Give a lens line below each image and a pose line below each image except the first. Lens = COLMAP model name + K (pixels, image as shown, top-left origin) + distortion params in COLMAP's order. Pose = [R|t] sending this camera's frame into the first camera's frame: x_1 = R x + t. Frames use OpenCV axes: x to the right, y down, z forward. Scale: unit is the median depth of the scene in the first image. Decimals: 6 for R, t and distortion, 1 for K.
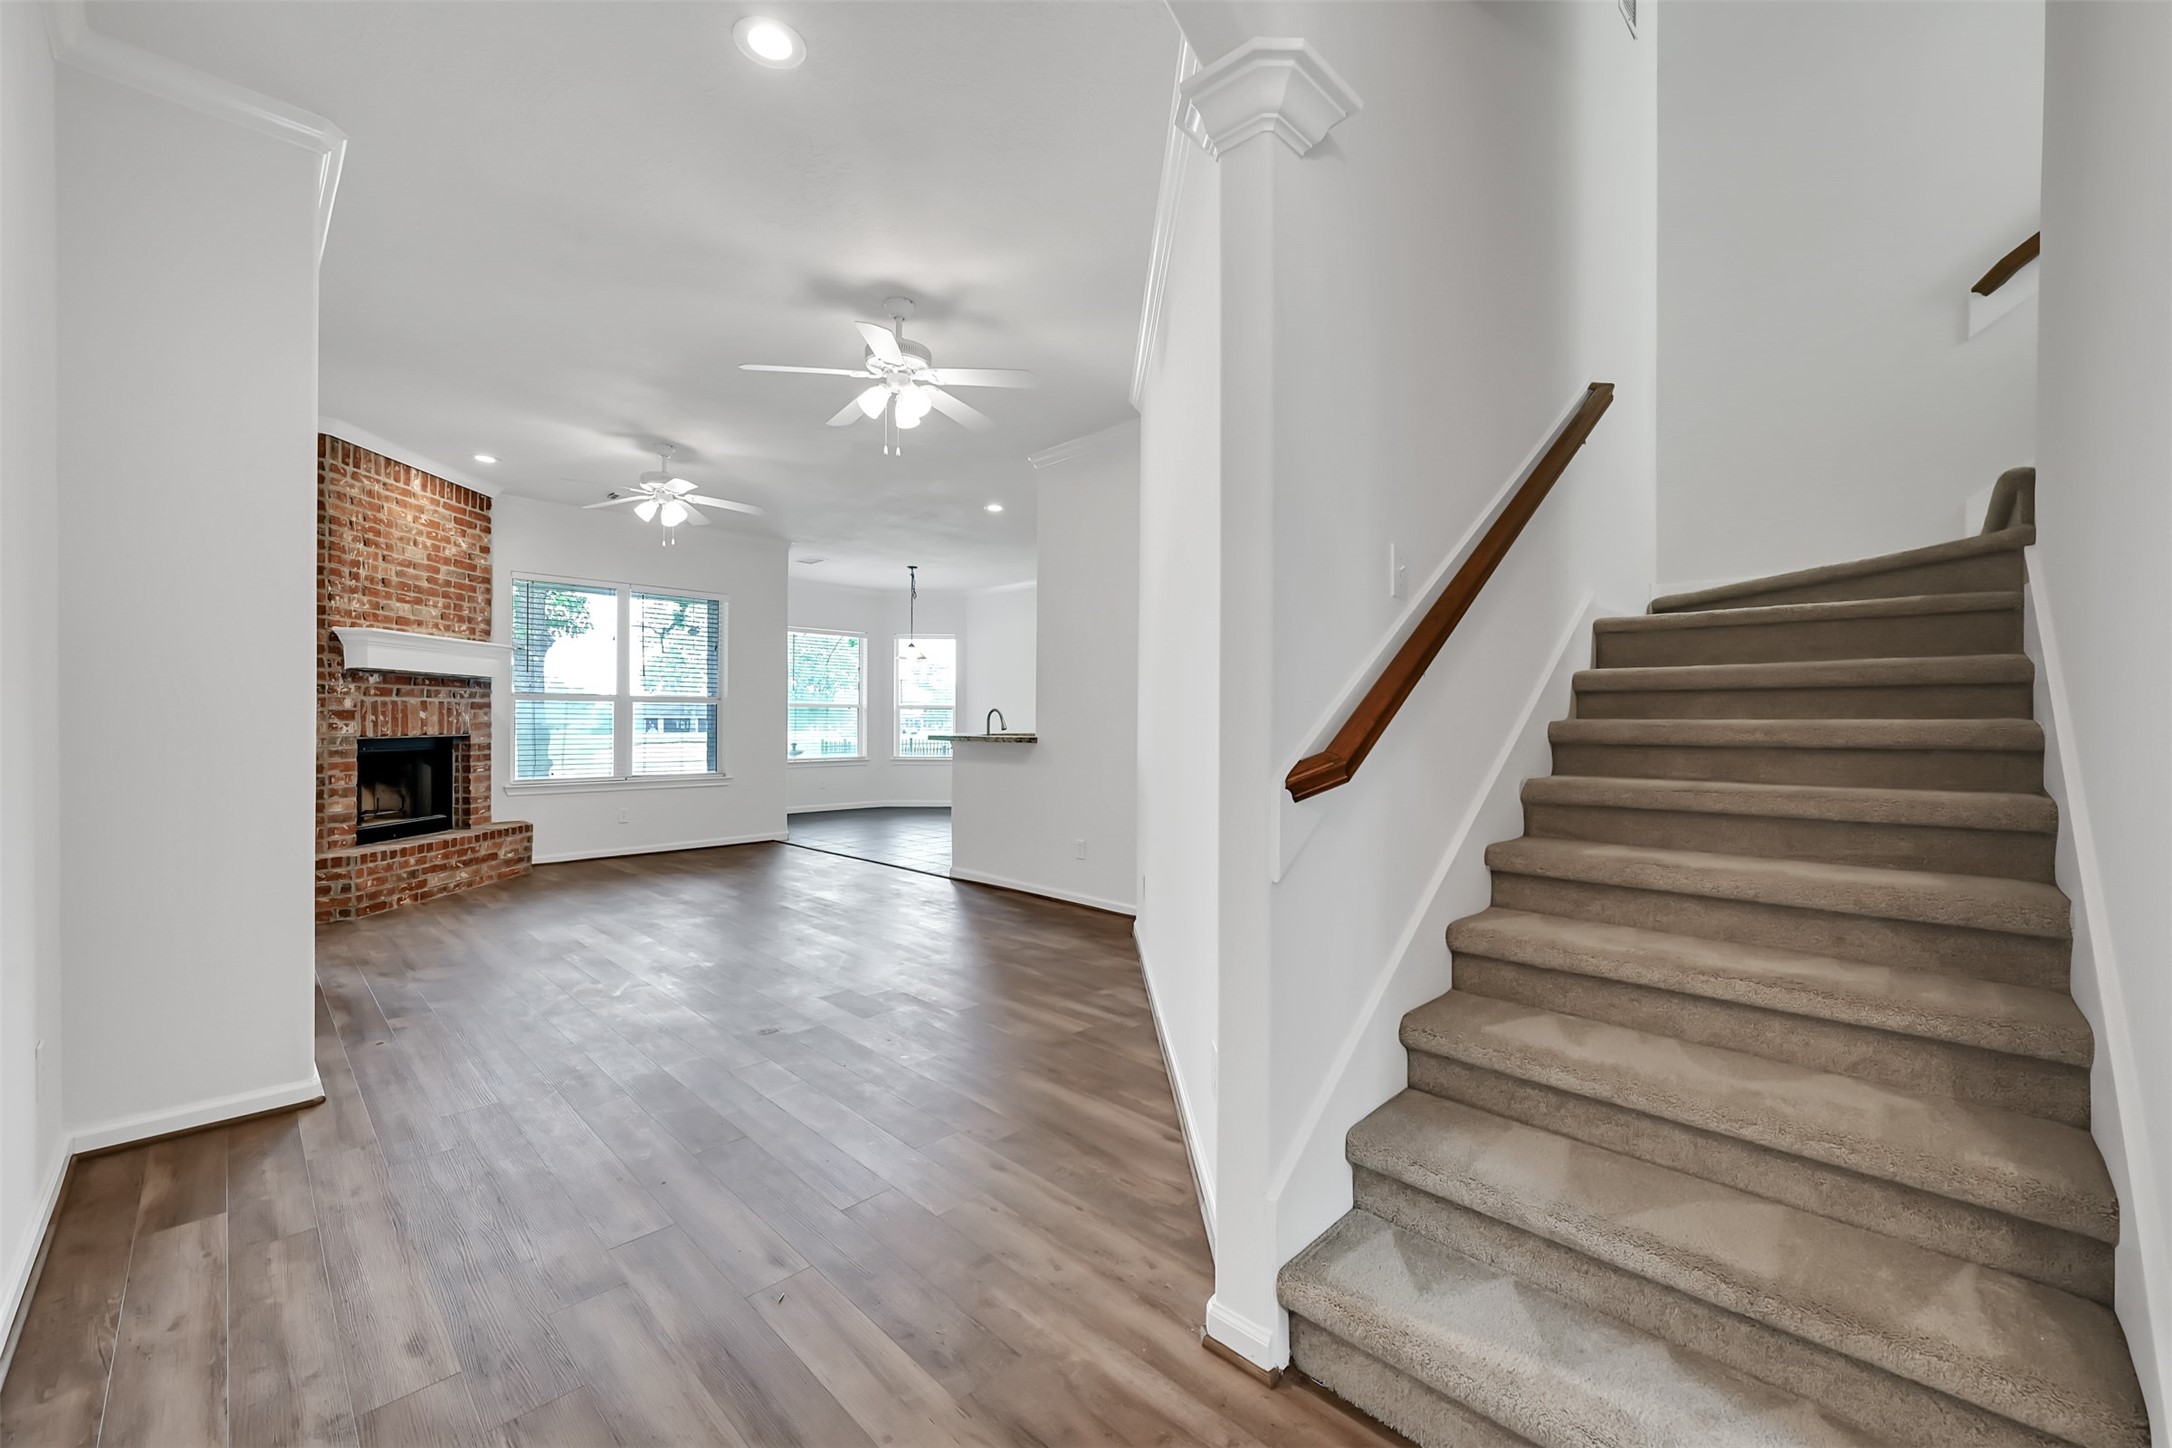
lens RADIAL K [[856.7, 0, 1086.0], [0, 856.7, 724.0], [0, 0, 1]] dist [-0.002187, 0.000390]
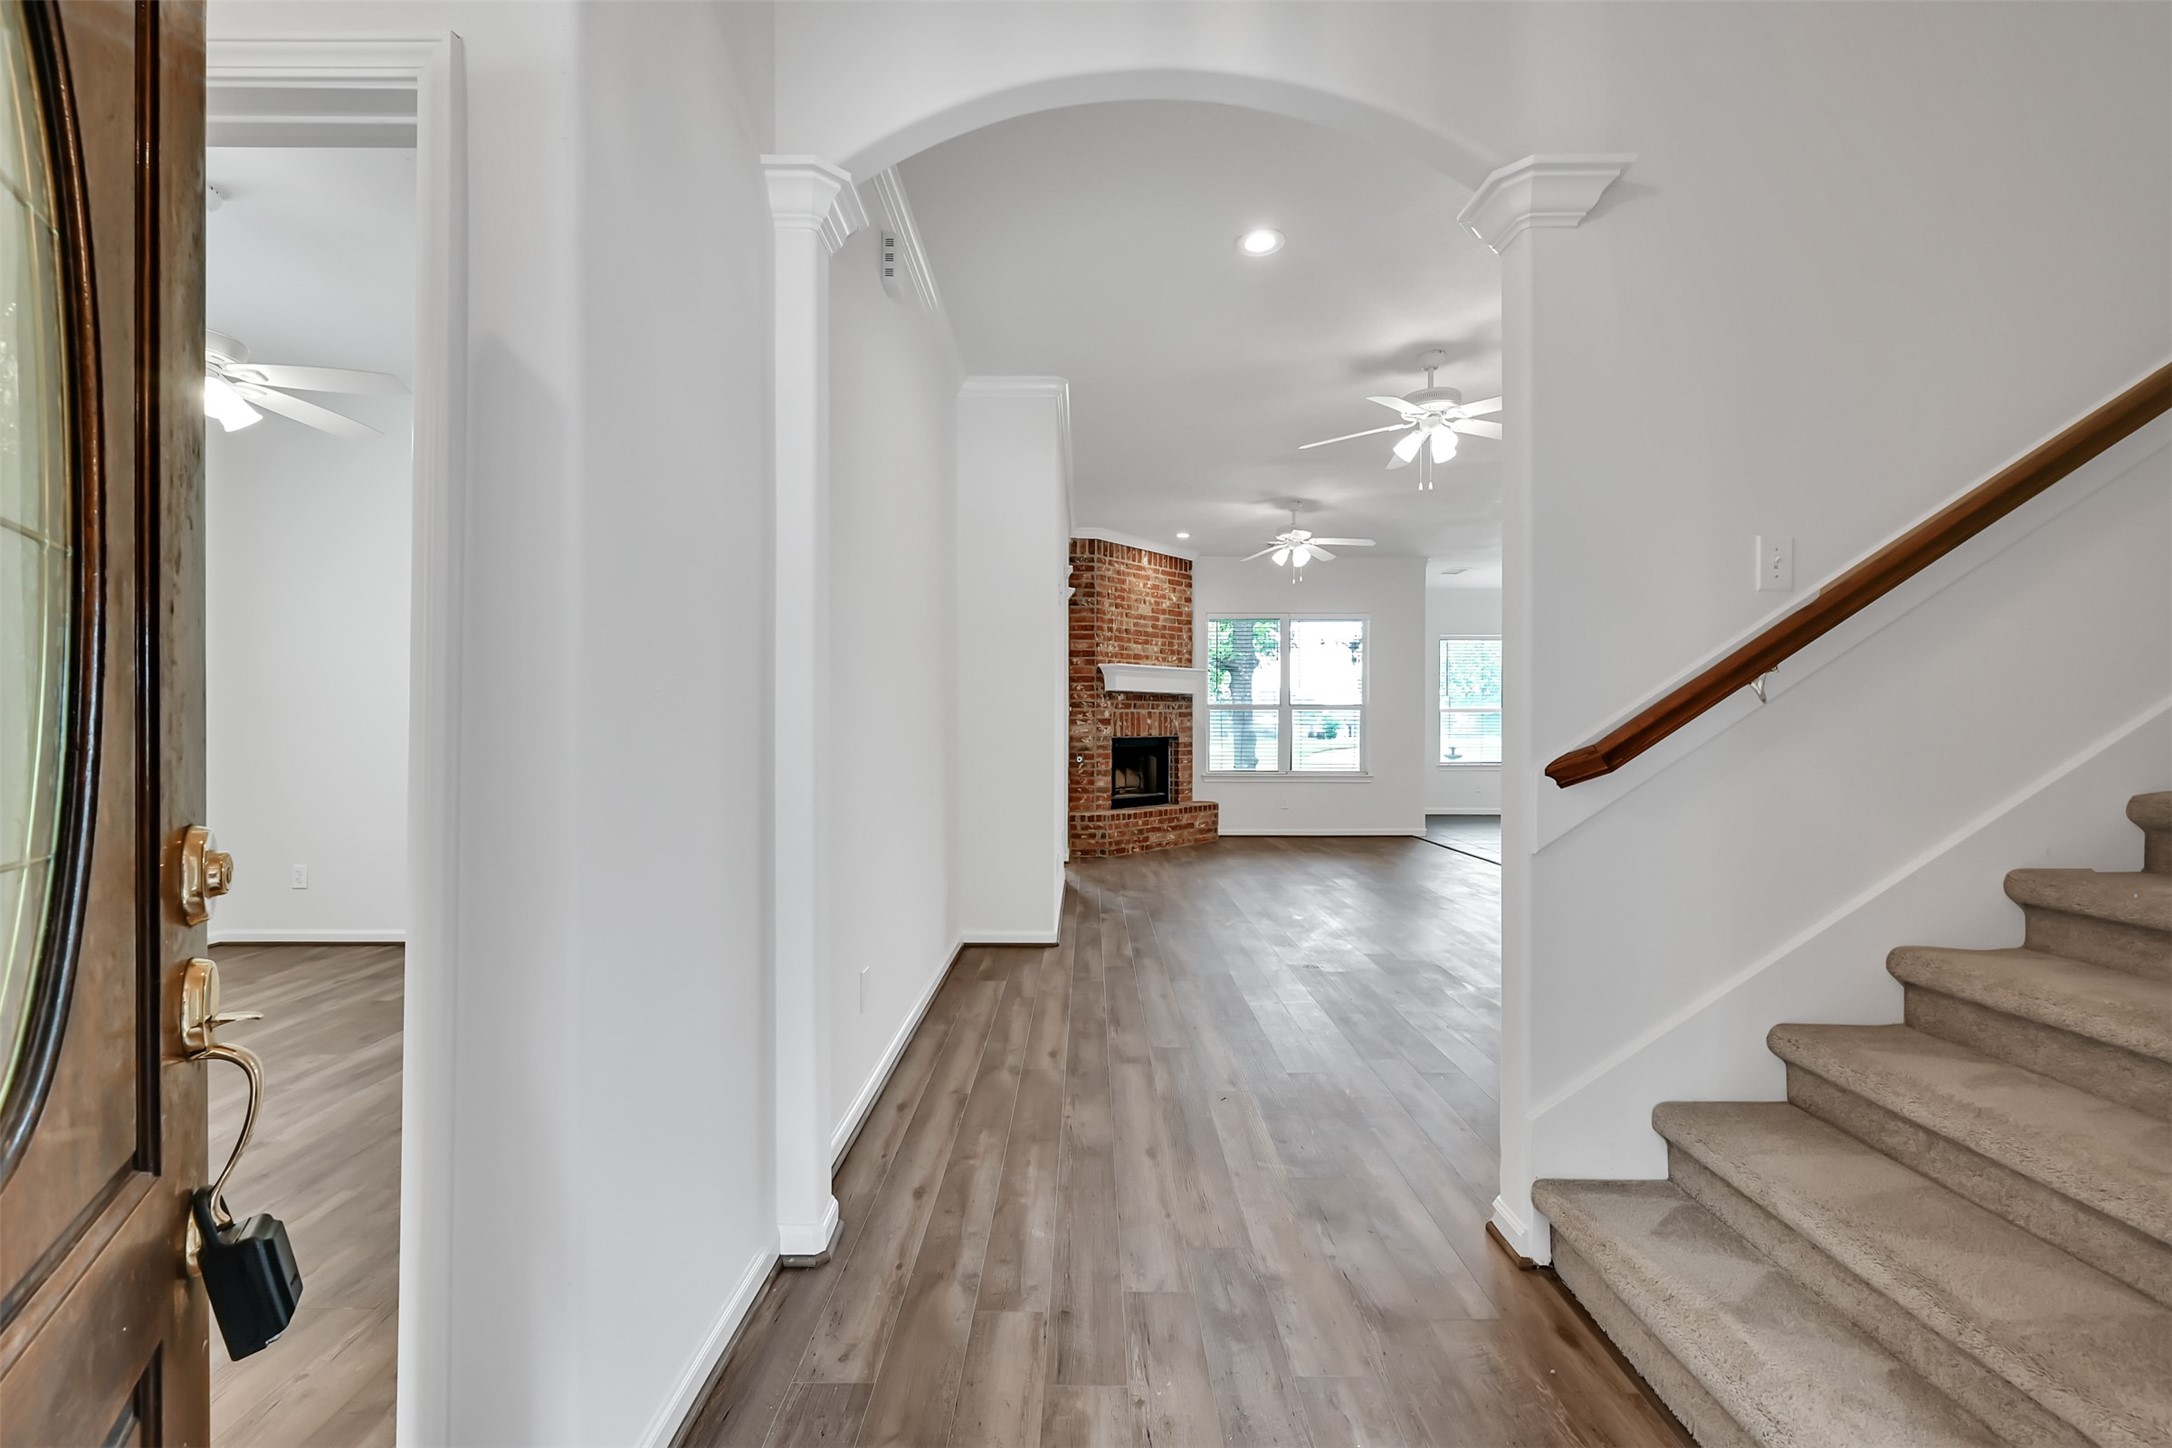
lens RADIAL K [[853.2, 0, 1083.1], [0, 853.2, 723.0], [0, 0, 1]] dist [-0.001074, 0.000141]
pose [[0.699199, -0.005583, -0.714905, 0.171428], [-0.000285, 0.999967, -0.008088, 0.003483], [0.714927, 0.005859, 0.699175, -0.076159]]
